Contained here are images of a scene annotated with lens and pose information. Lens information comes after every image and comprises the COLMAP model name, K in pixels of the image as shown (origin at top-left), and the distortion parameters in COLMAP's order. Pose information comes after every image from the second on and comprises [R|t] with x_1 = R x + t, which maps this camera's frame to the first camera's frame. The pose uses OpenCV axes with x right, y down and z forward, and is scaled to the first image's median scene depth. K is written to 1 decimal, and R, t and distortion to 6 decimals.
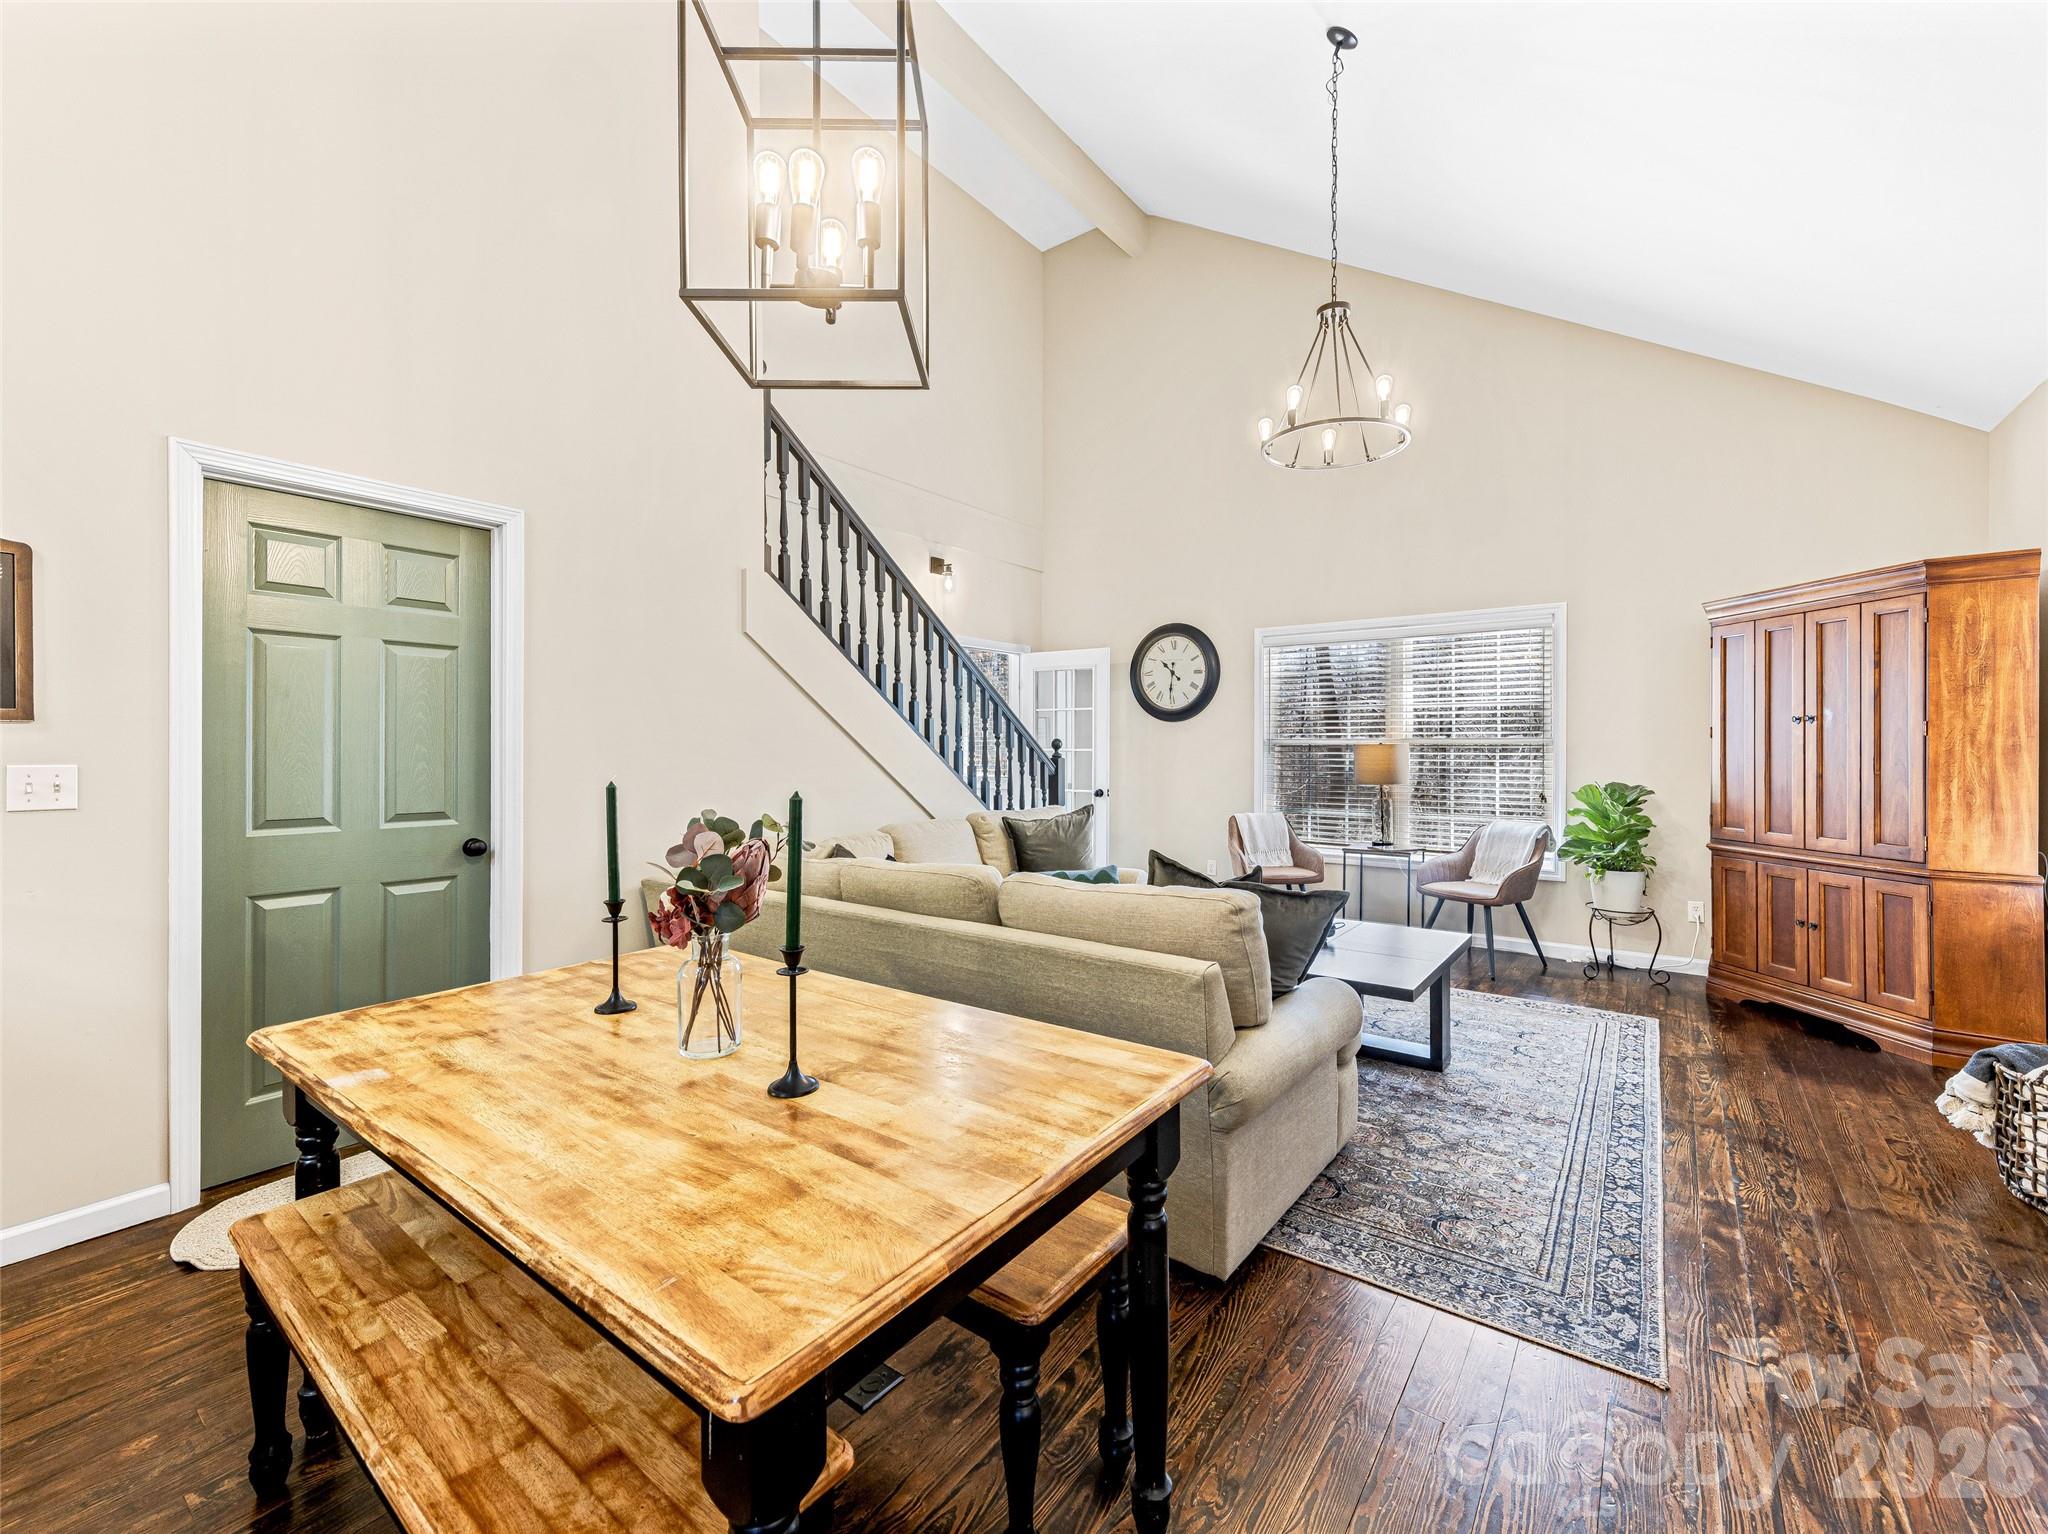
lens RADIAL K [[868.2, 0, 1010.0], [0, 868.2, 750.0], [0, 0, 1]] dist [0.008623, -0.001212]
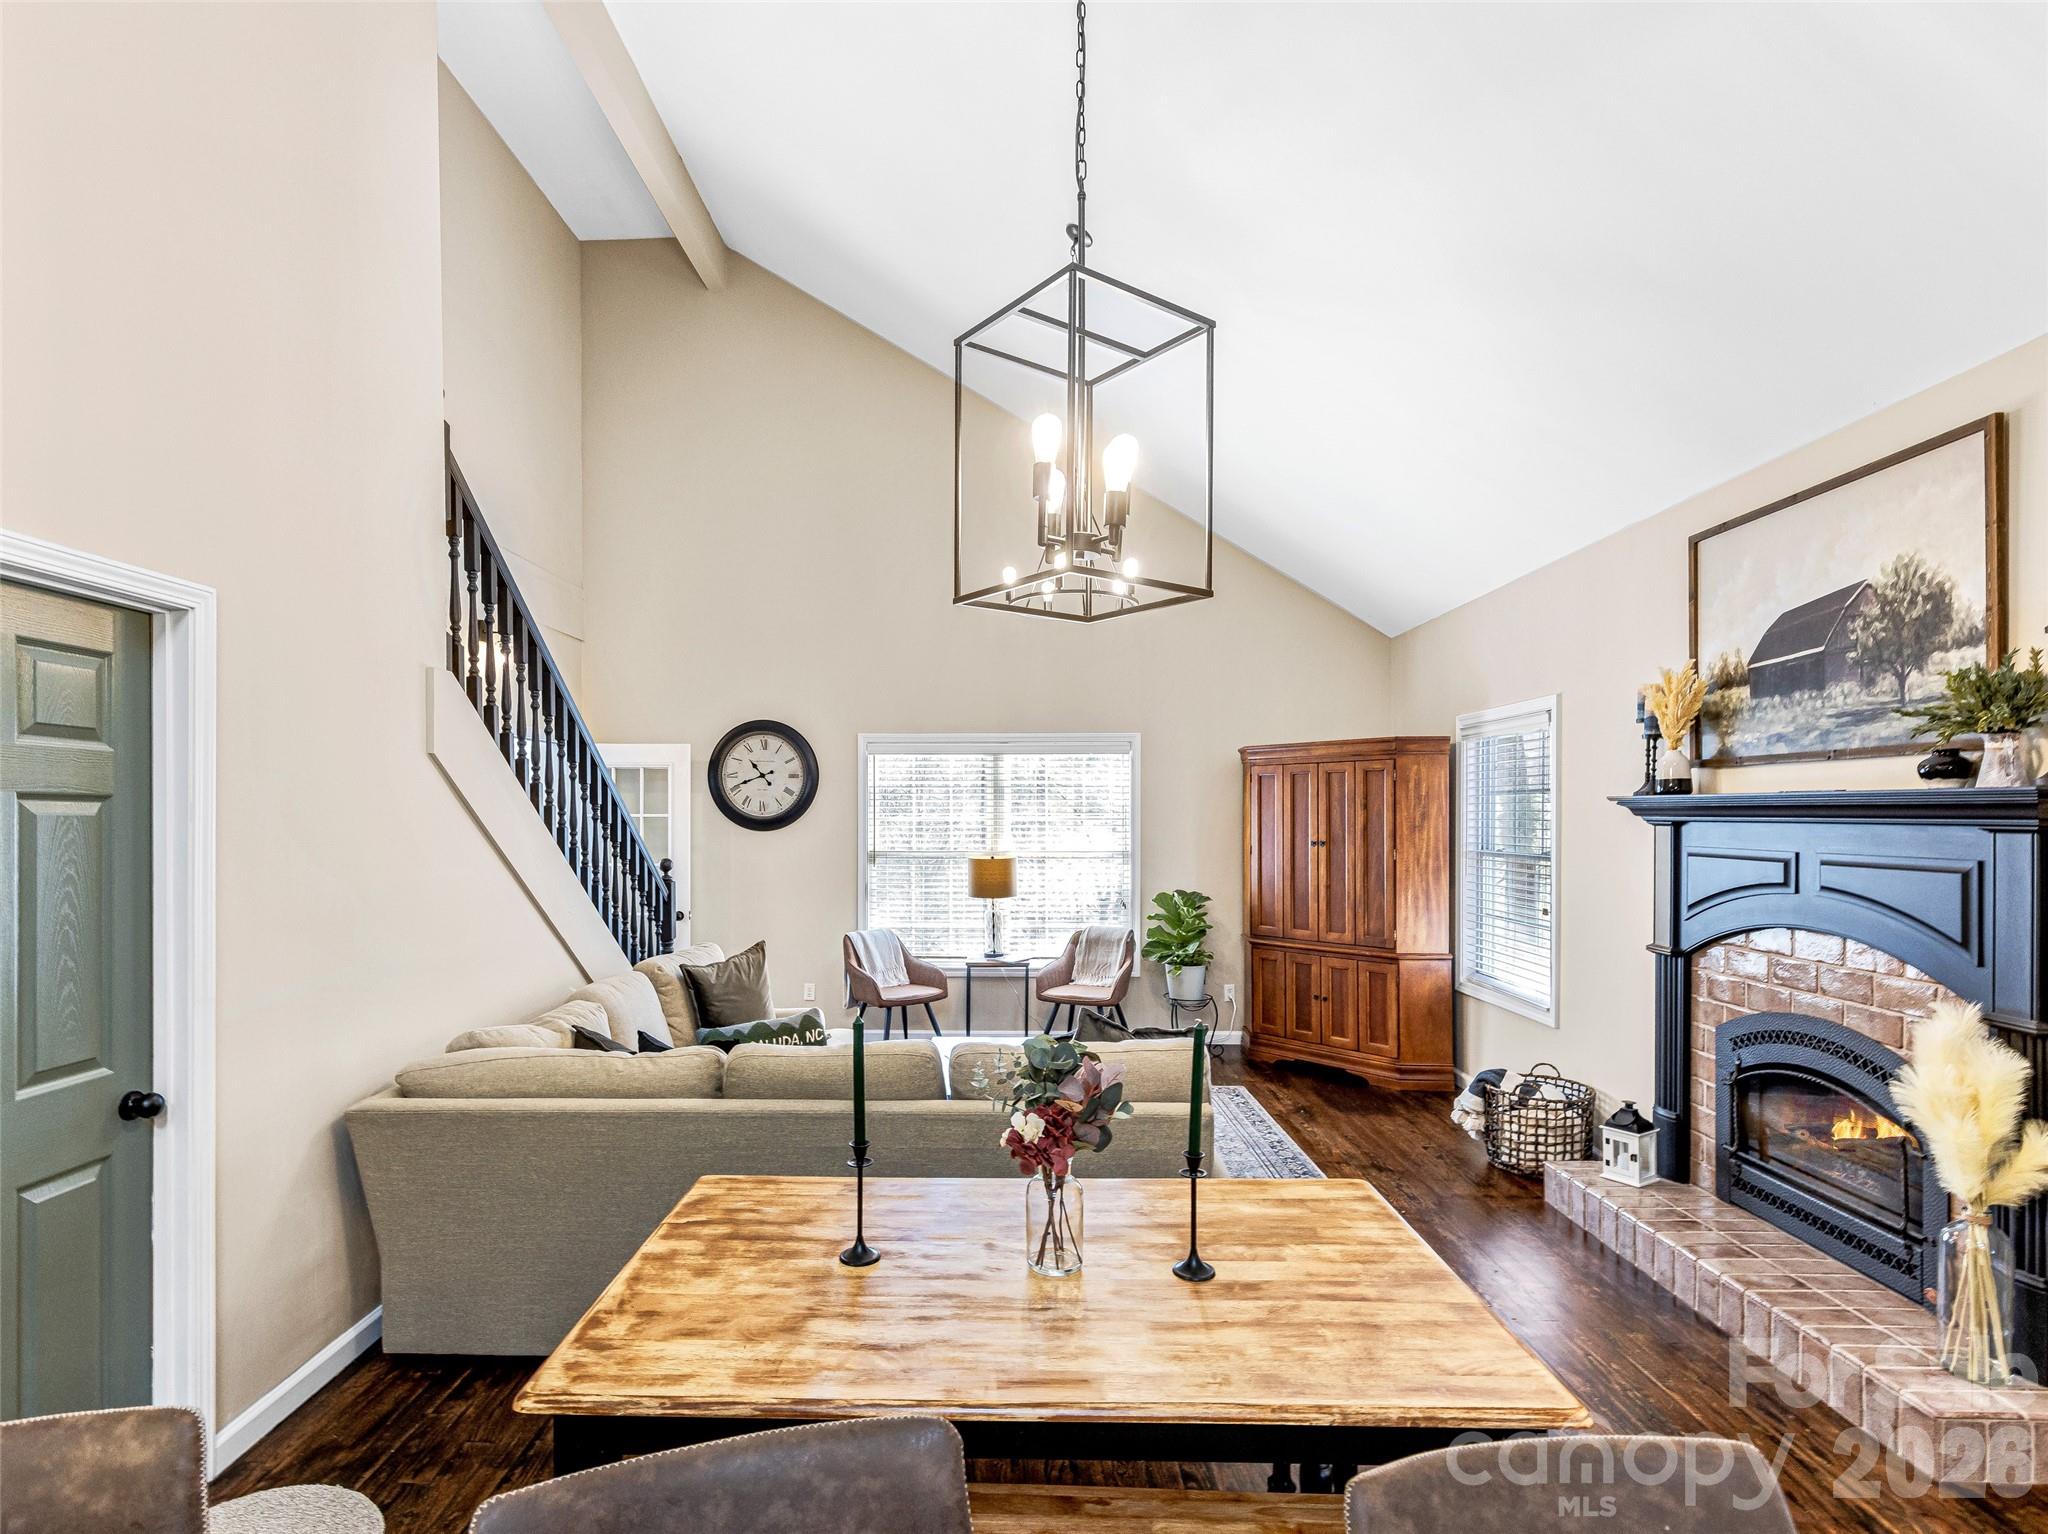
lens RADIAL K [[1041.8, 0, 990.4], [0, 1041.8, 821.6], [0, 0, 1]] dist [0.004832, 0.000199]
pose [[0.813520, -0.004537, 0.581519, -0.425756], [0.004698, 0.999988, 0.001229, -0.074459], [-0.581518, 0.001732, 0.813532, 0.001703]]
